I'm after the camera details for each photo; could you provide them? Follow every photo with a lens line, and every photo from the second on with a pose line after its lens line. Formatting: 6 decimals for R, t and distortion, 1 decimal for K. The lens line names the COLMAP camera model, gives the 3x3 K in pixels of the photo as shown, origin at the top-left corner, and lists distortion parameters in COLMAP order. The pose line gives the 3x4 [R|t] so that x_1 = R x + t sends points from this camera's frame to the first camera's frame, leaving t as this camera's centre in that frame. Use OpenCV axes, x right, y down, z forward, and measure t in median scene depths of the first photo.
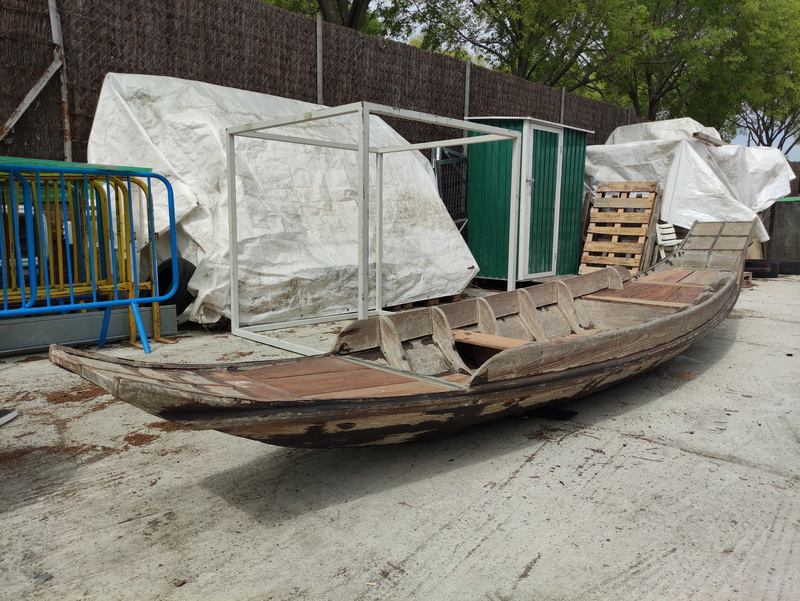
lens RADIAL K [[593.6, 0, 398.7], [0, 593.6, 304.3], [0, 0, 1]] dist [0.044663, -0.032302]
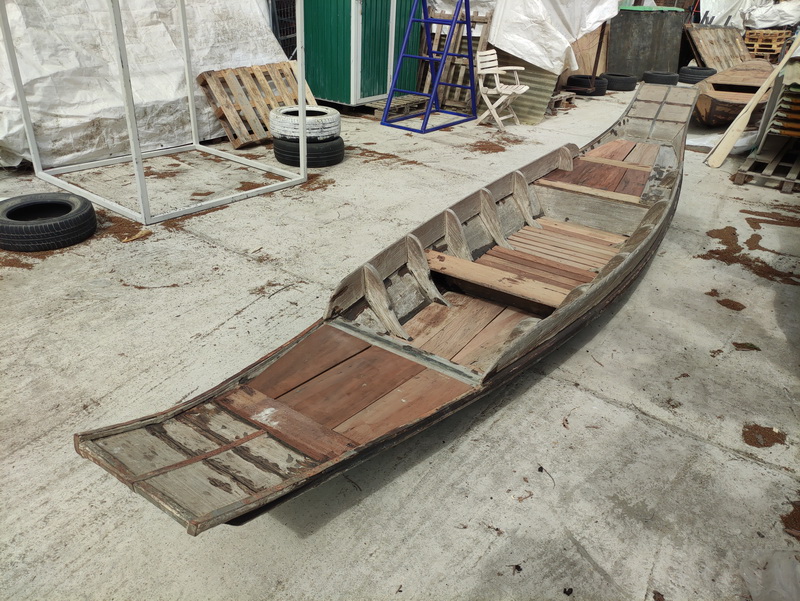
lens RADIAL K [[593.6, 0, 402.1], [0, 593.6, 302.5], [0, 0, 1]] dist [0.044663, -0.032302]
pose [[0.988245, -0.032483, 0.149385, 0.191461], [-0.021300, 0.938378, 0.344955, -0.120599], [-0.151385, -0.344082, 0.926655, -0.159113]]
